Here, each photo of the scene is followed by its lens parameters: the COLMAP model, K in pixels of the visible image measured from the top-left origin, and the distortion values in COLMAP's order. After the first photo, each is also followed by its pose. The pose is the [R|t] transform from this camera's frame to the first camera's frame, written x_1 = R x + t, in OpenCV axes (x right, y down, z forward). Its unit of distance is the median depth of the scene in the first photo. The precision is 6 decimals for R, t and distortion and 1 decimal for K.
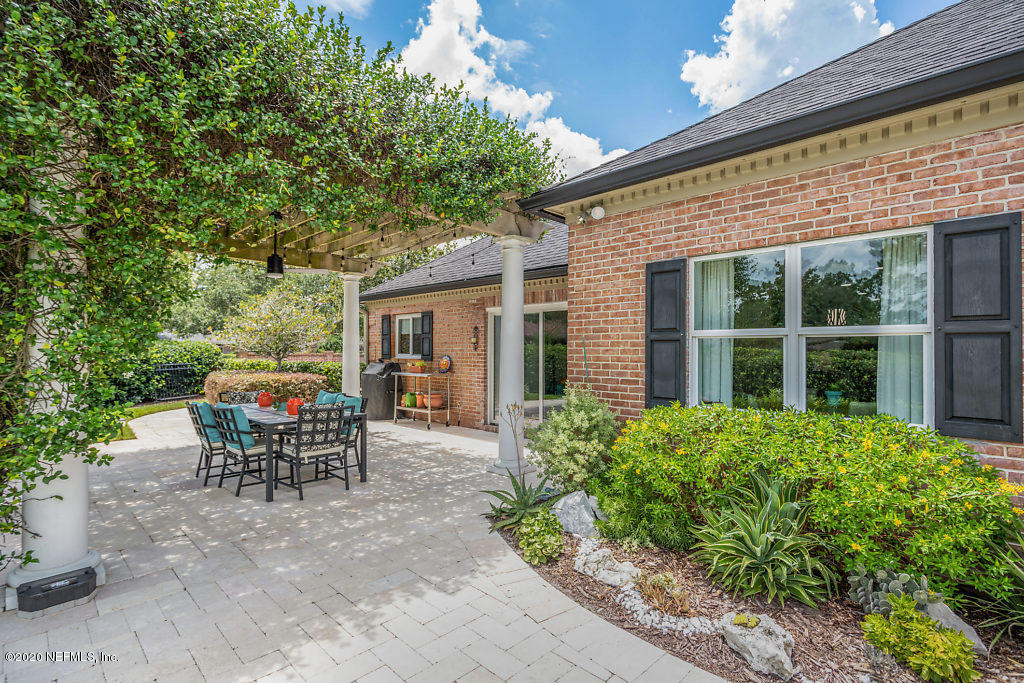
lens RADIAL K [[485.8, 0, 507.6], [0, 485.8, 351.9], [0, 0, 1]] dist [-0.000764, -0.000096]
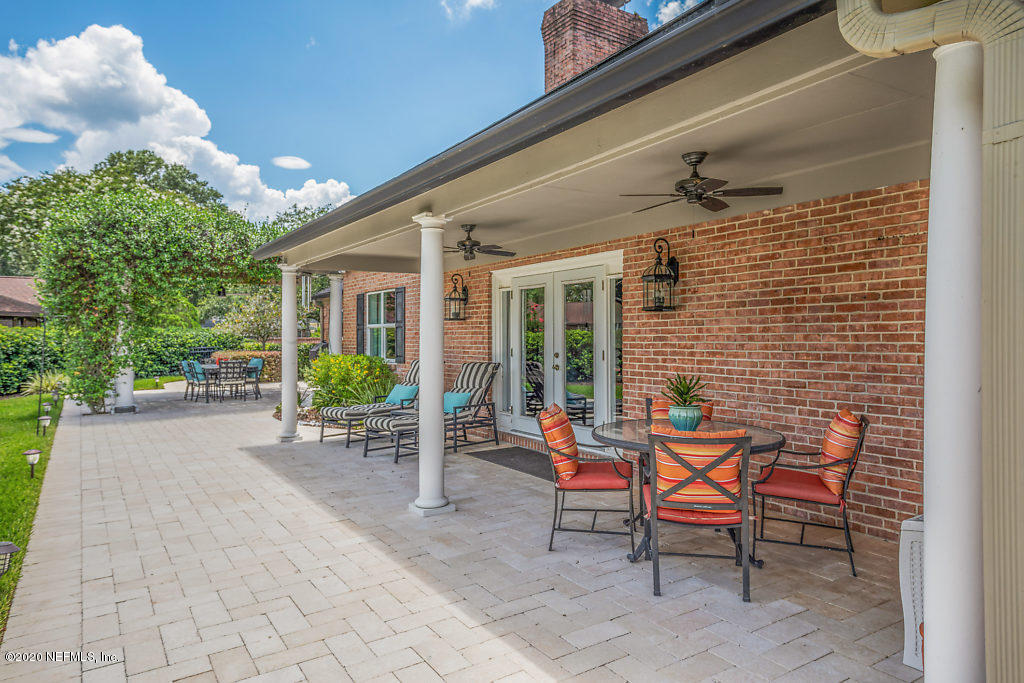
lens RADIAL K [[648.1, 0, 507.6], [0, 648.1, 334.0], [0, 0, 1]] dist [0.060981, 0.001162]
pose [[0.976395, -0.012995, -0.215603, 1.225116], [0.013085, 0.999914, -0.001010, 0.008071], [0.215597, -0.001835, 0.976481, -1.339810]]
